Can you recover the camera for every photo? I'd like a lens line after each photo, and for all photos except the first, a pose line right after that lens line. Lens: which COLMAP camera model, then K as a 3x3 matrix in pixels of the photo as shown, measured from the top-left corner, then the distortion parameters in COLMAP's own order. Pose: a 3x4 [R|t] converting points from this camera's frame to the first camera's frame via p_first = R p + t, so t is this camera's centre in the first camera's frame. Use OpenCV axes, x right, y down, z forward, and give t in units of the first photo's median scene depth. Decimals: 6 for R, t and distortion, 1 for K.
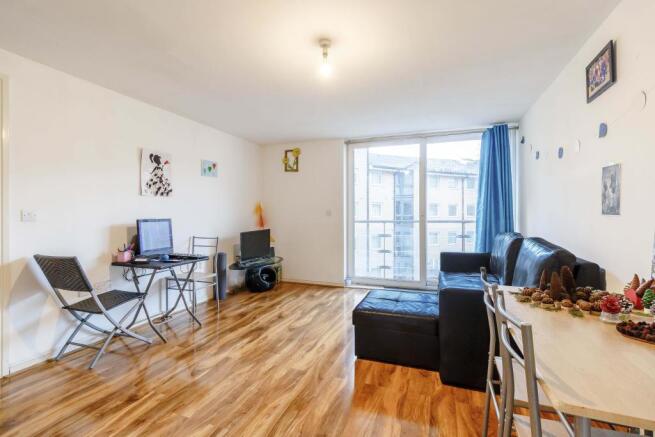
lens RADIAL K [[301.2, 0, 325.9], [0, 301.2, 215.3], [0, 0, 1]] dist [-0.003814, -0.001617]
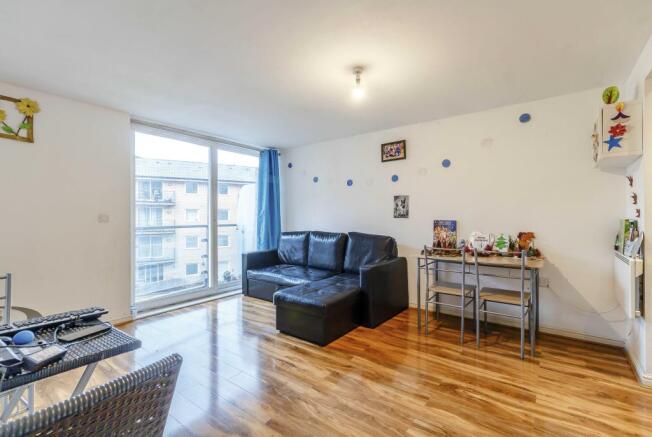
lens RADIAL K [[299.8, 0, 330.2], [0, 299.8, 218.5], [0, 0, 1]] dist [-0.003814, -0.001617]
pose [[0.271971, -0.003215, 0.962300, -0.701520], [0.008522, 0.999963, 0.000932, -0.002800], [-0.962268, 0.007948, 0.271988, 0.487082]]
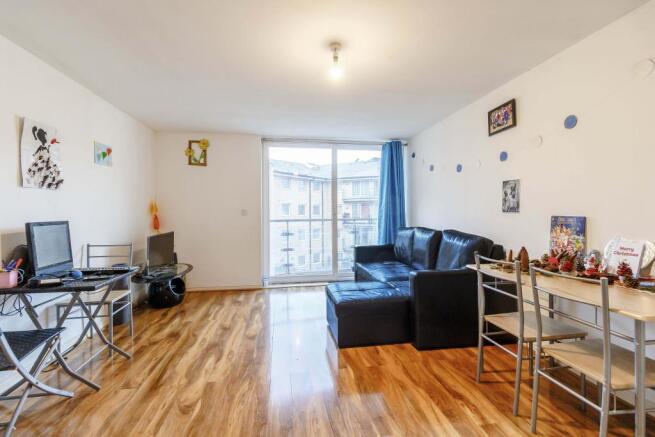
lens RADIAL K [[301.2, 0, 327.9], [0, 301.2, 215.1], [0, 0, 1]] dist [-0.003814, -0.001617]
pose [[0.867899, -0.007352, 0.496686, -0.332830], [0.006941, 0.999972, 0.002674, 0.000506], [-0.496692, 0.001127, 0.867926, 0.072619]]
